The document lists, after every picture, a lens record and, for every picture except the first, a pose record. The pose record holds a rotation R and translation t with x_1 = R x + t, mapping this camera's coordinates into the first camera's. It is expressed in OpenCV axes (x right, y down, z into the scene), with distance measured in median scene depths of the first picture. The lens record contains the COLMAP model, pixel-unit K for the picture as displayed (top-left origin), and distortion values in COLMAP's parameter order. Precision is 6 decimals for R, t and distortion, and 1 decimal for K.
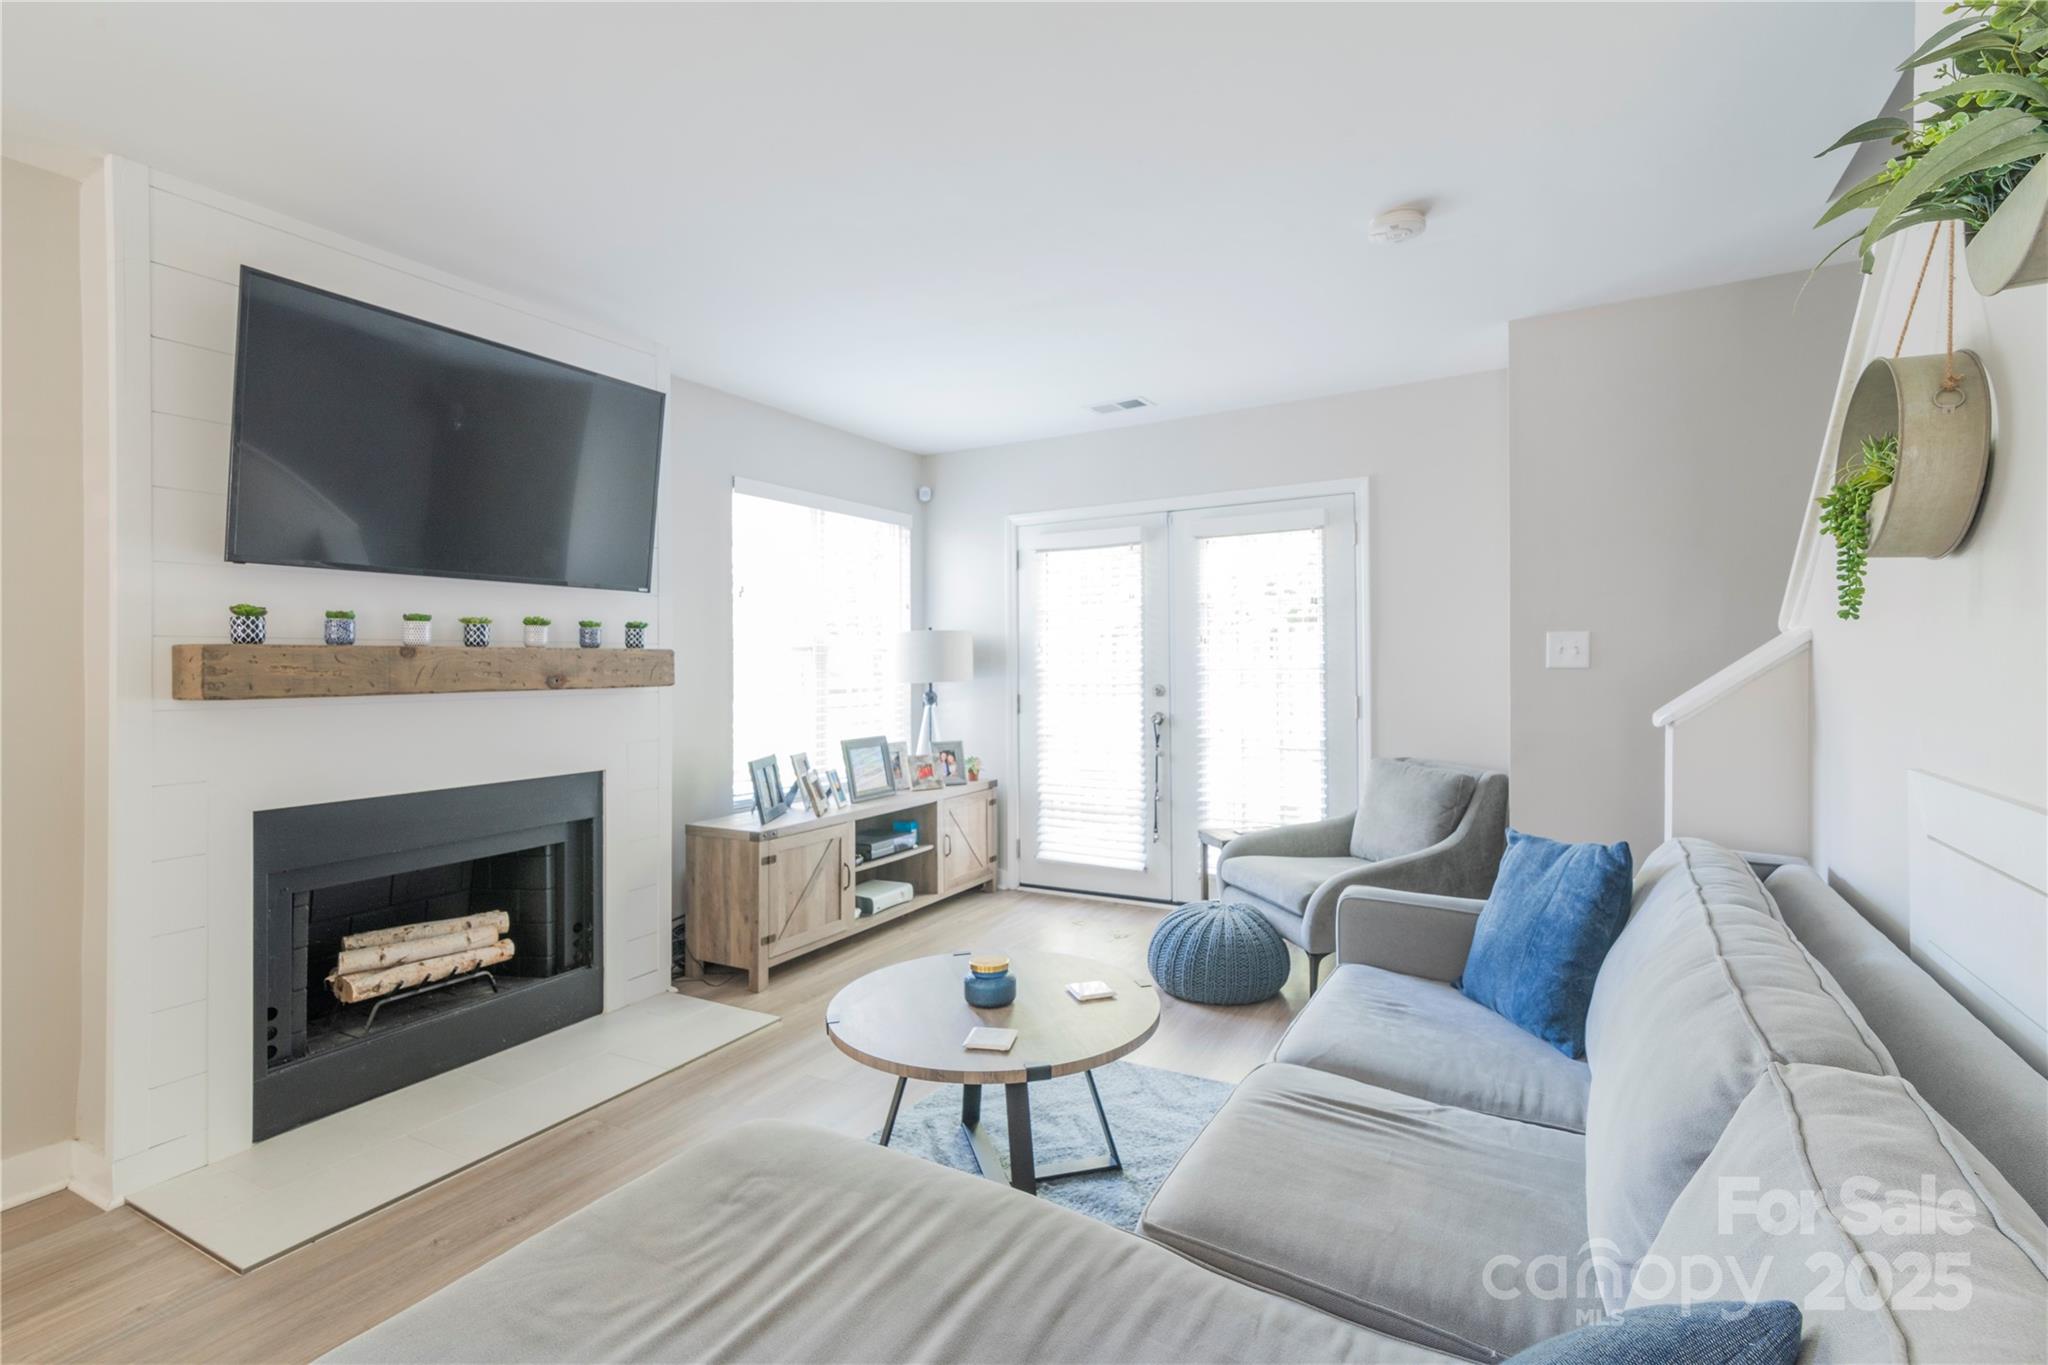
lens RADIAL K [[933.4, 0, 1016.9], [0, 933.4, 677.7], [0, 0, 1]] dist [0.010277, 0.000130]
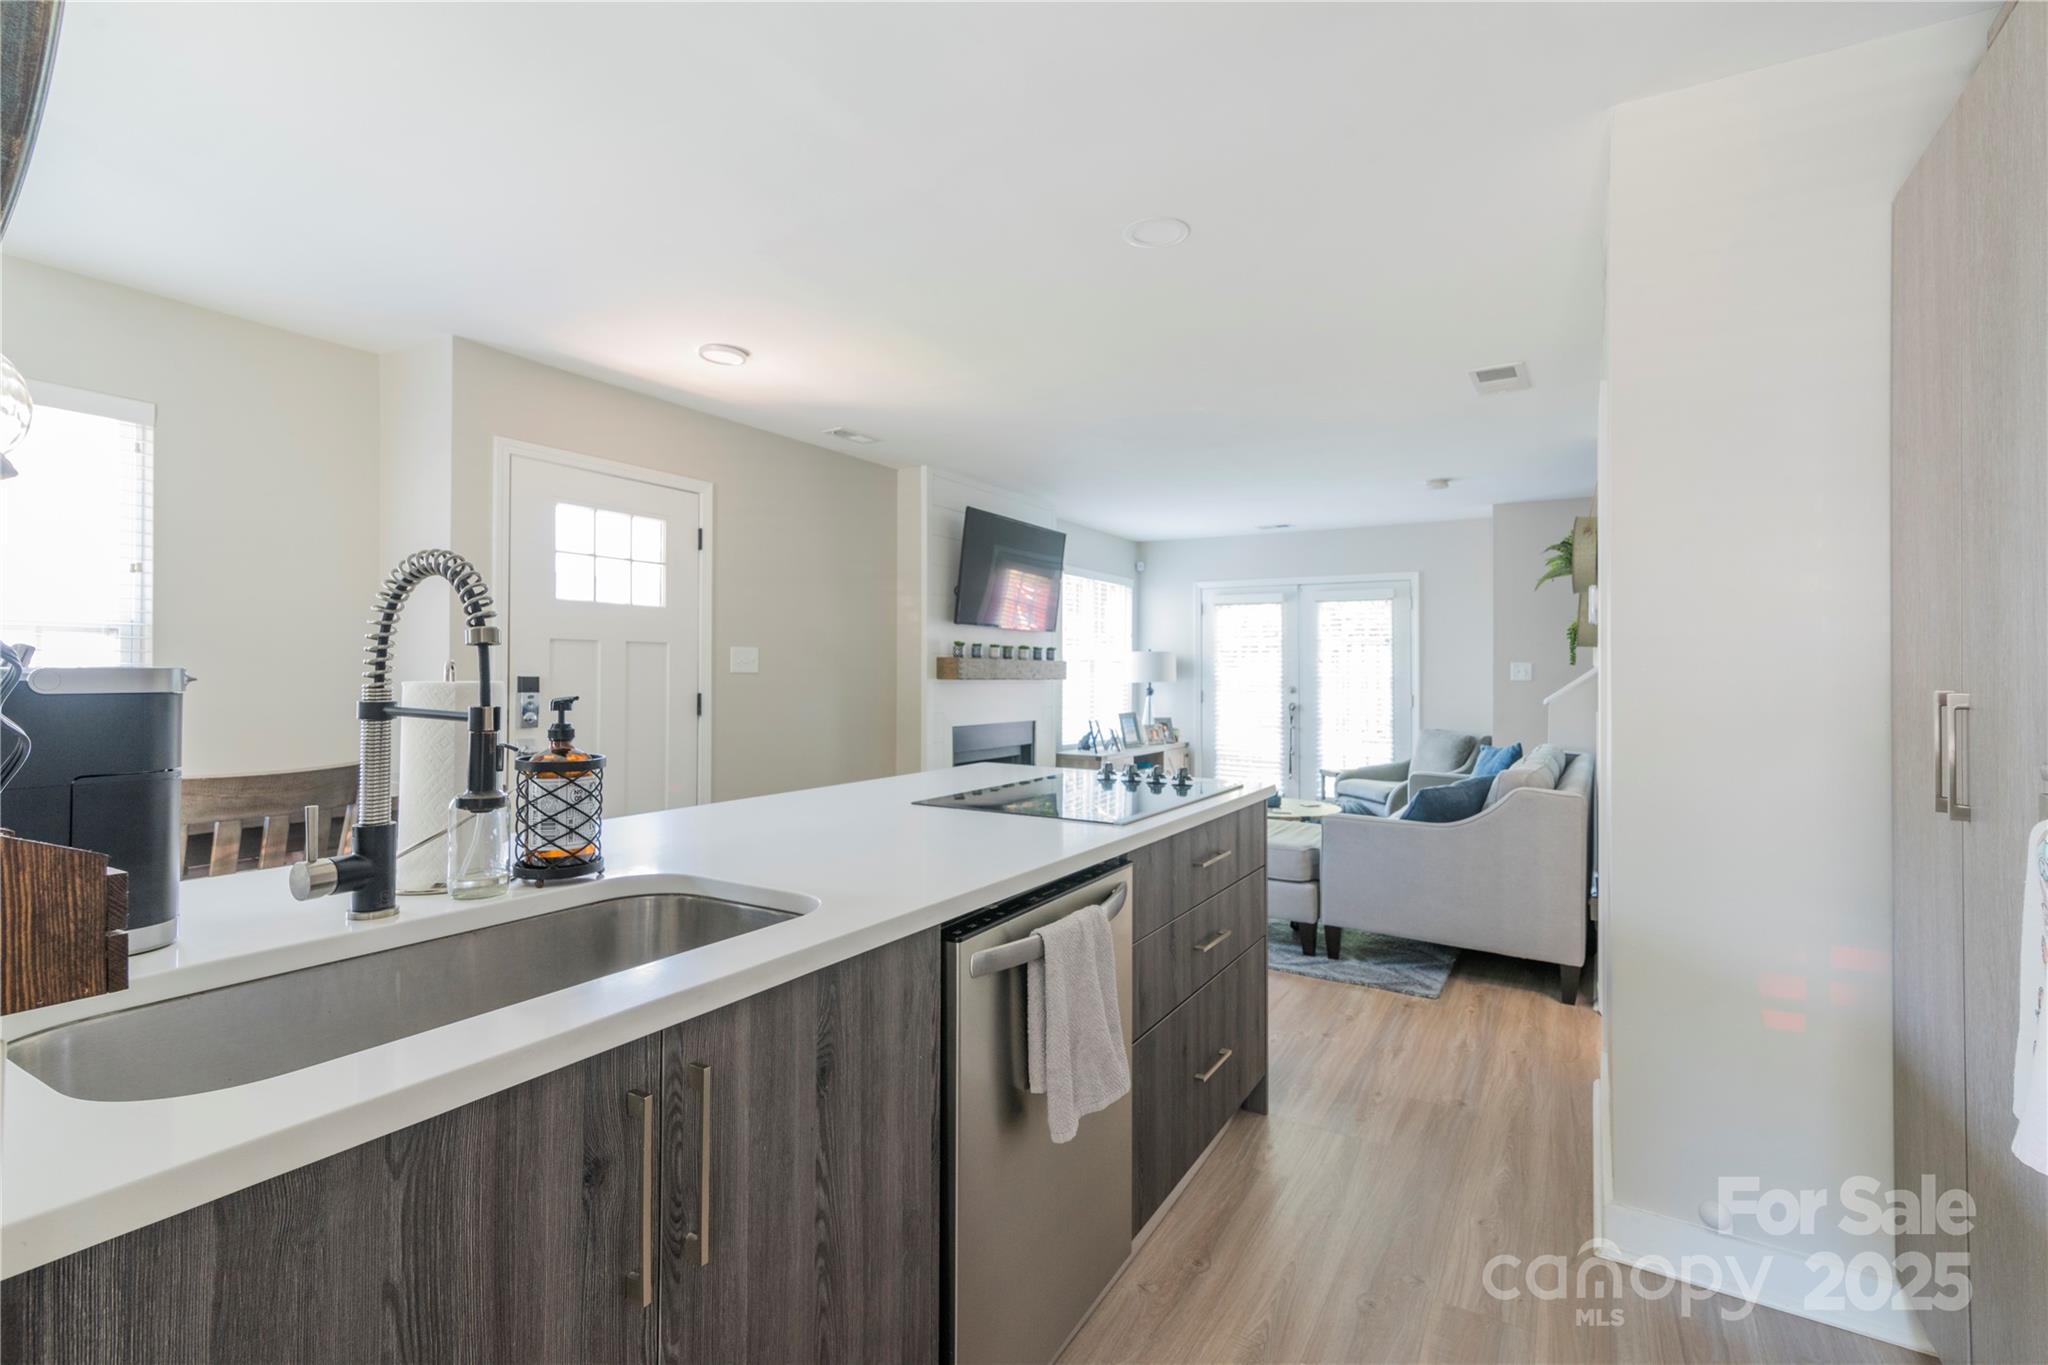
lens RADIAL K [[920.6, 0, 1023.8], [0, 920.6, 650.1], [0, 0, 1]] dist [-0.000085, 0.000000]
pose [[0.999207, 0.022005, -0.033174, -0.305810], [-0.023278, 0.998988, -0.038485, 0.018714], [0.032294, 0.039227, 0.998708, -0.749163]]
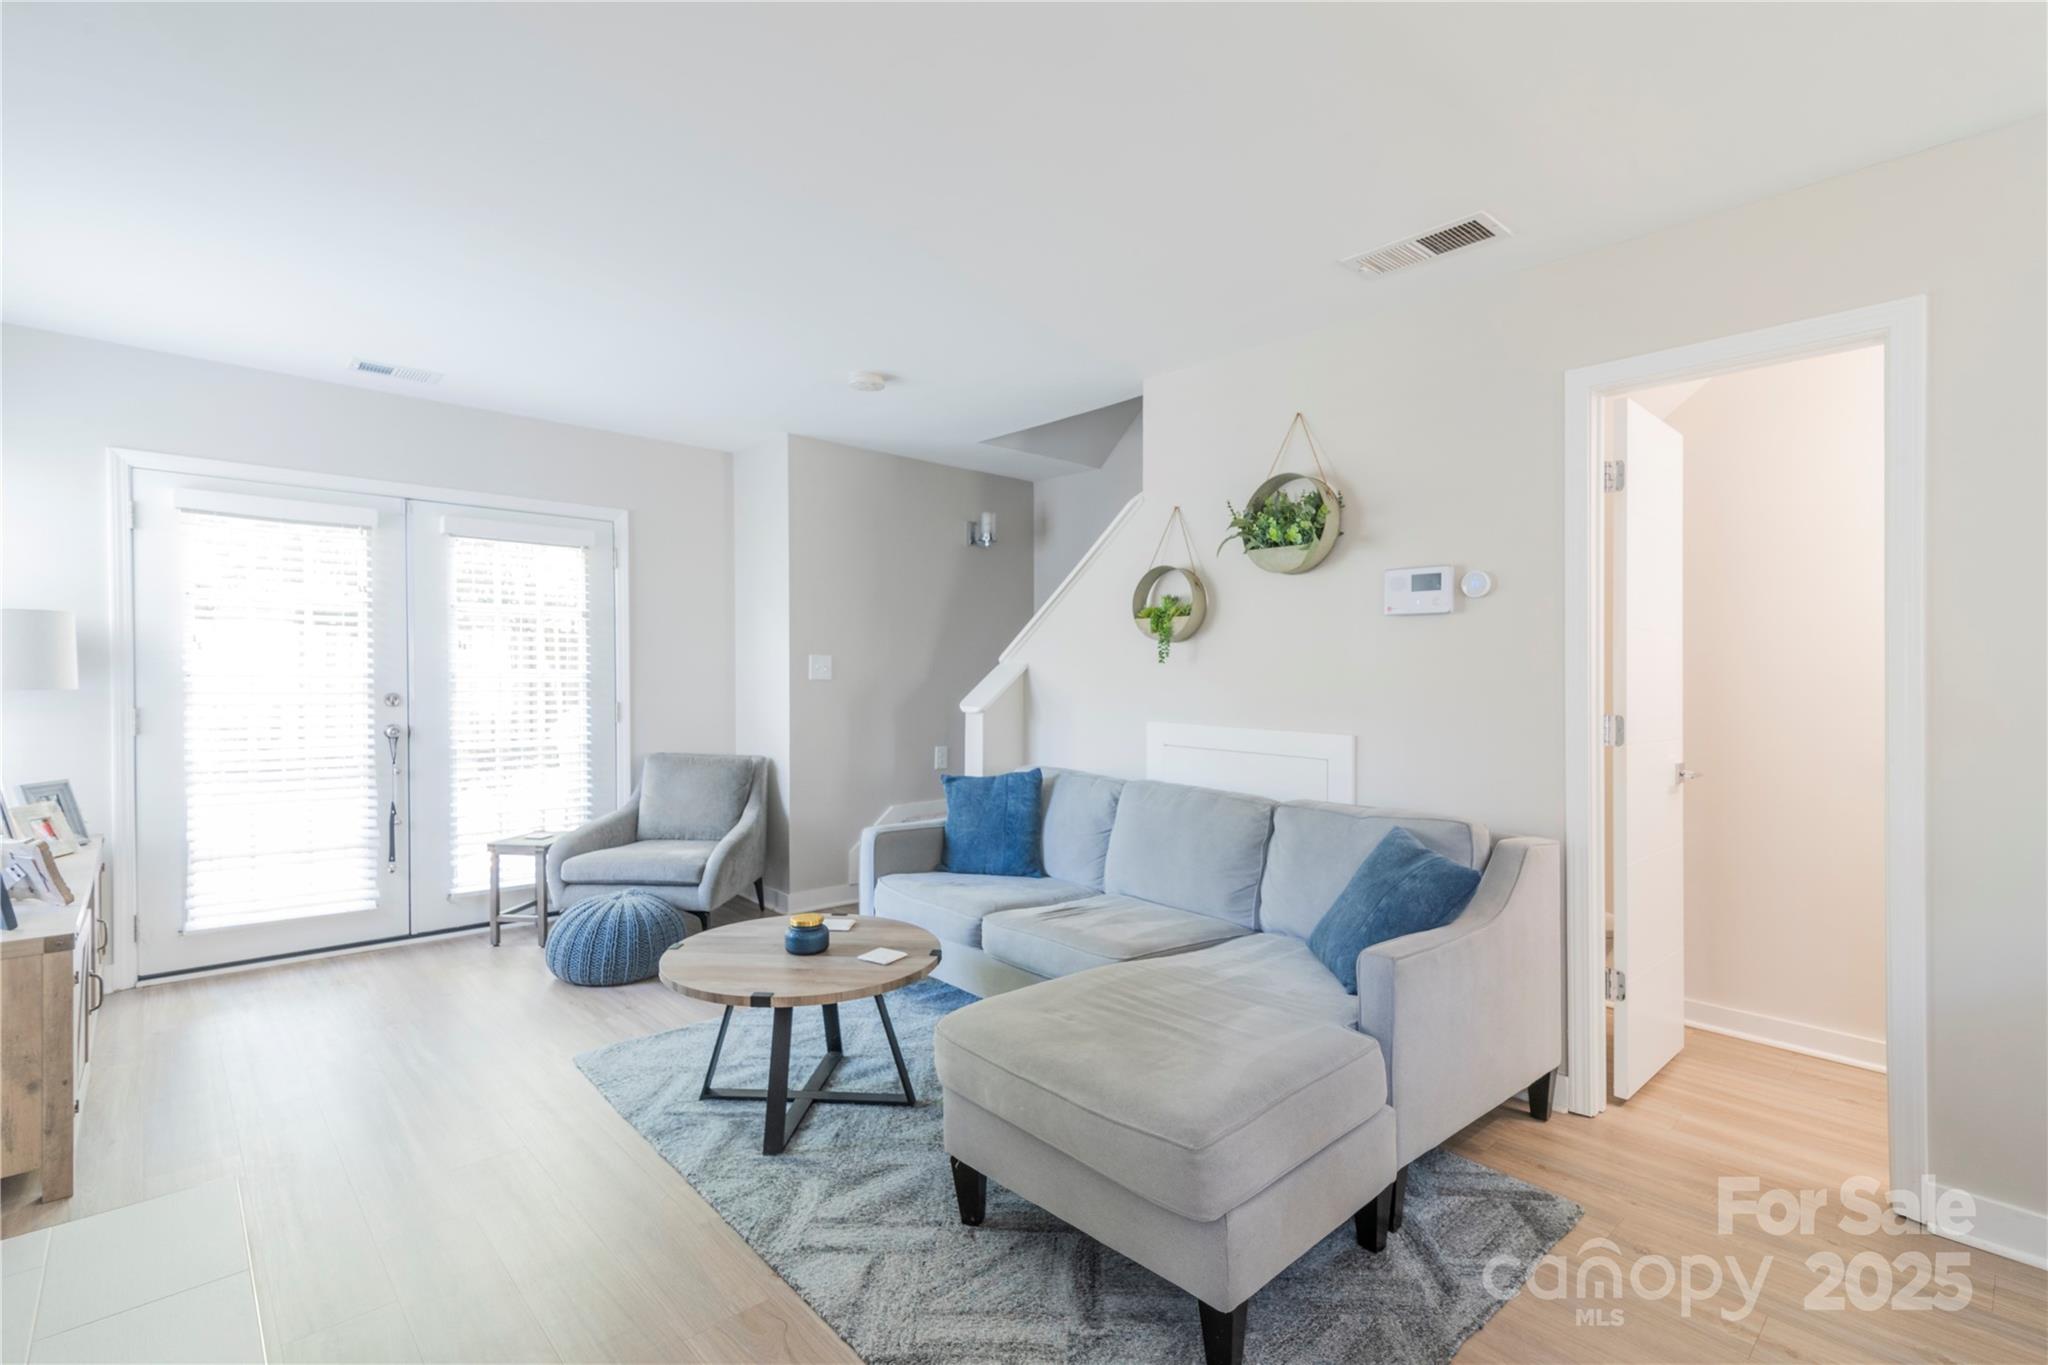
lens RADIAL K [[933.4, 0, 1016.9], [0, 933.4, 677.7], [0, 0, 1]] dist [0.010277, 0.000130]
pose [[0.317661, 0.011532, 0.948134, -0.541294], [-0.001993, 0.999932, -0.011494, 0.002672], [-0.948202, 0.001761, 0.317663, 0.174103]]
